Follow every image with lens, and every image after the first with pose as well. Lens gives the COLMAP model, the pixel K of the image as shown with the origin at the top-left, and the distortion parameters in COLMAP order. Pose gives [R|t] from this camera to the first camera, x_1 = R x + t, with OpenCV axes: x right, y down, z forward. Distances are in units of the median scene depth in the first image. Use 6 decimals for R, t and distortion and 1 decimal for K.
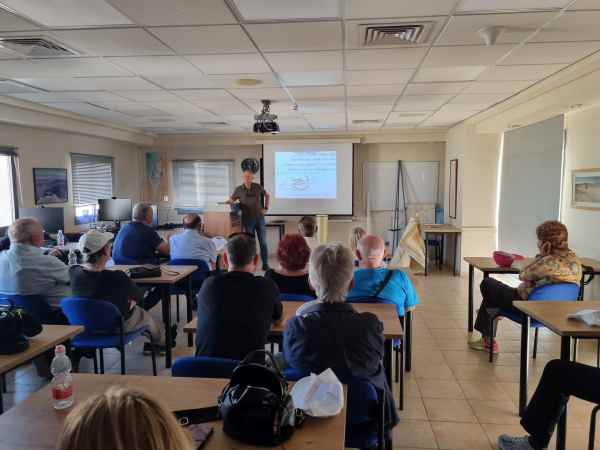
lens RADIAL K [[471.2, 0, 300.0], [0, 471.2, 225.0], [0, 0, 1]] dist [0.035725, 0.001198]
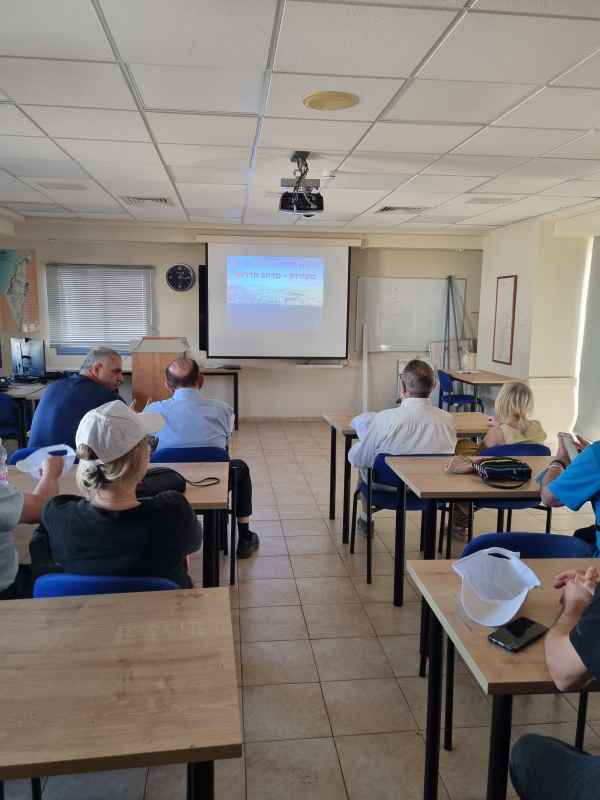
lens RADIAL K [[628.3, 0, 300.0], [0, 628.3, 400.0], [0, 0, 1]] dist [0.035725, 0.001198]
pose [[0.976480, -0.010760, 0.215339, -0.167525], [-0.000442, 0.998652, 0.051905, -0.009384], [-0.215607, -0.050780, 0.975159, 0.188555]]
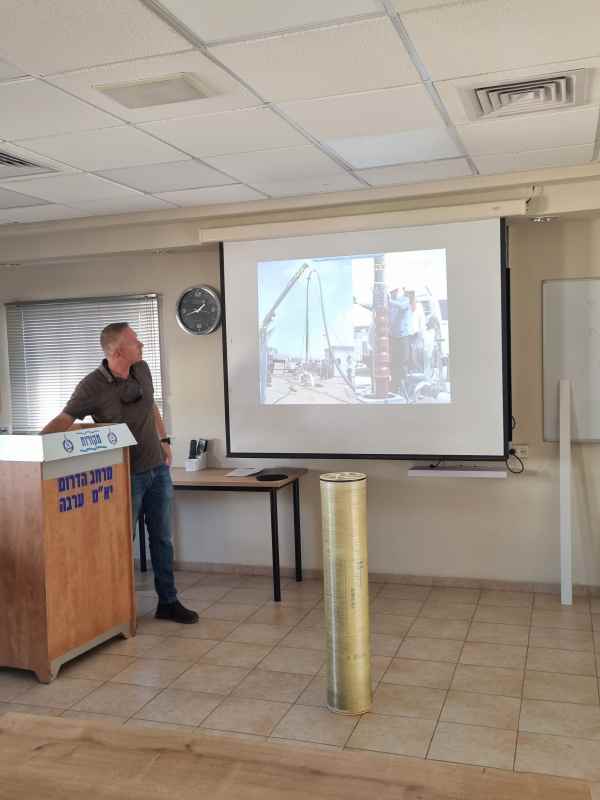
lens RADIAL K [[819.2, 0, 270.5], [0, 819.2, 401.7], [0, 0, 1]] dist [0.016913, 0.020436]
pose [[0.969798, -0.013595, -0.243529, 0.111656], [0.005422, 0.999400, -0.034203, -0.046909], [0.243848, 0.031849, 0.969290, 0.544279]]
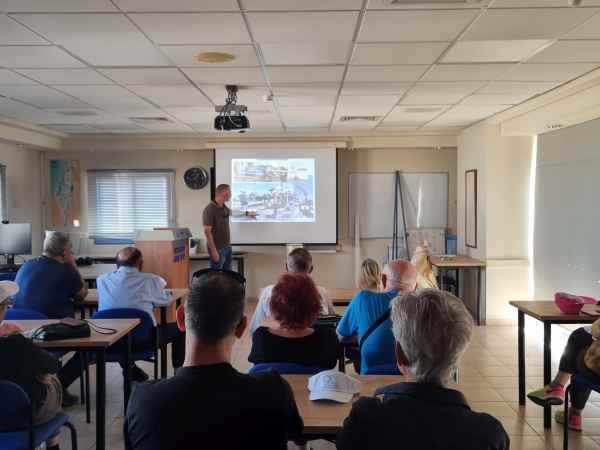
lens RADIAL K [[614.4, 0, 300.0], [0, 614.4, 225.0], [0, 0, 1]] dist [0.016913, 0.020436]
pose [[0.996236, -0.004224, 0.086574, -0.035909], [0.008755, 0.998607, -0.052029, -0.001297], [-0.086234, 0.052591, 0.994886, 0.048298]]
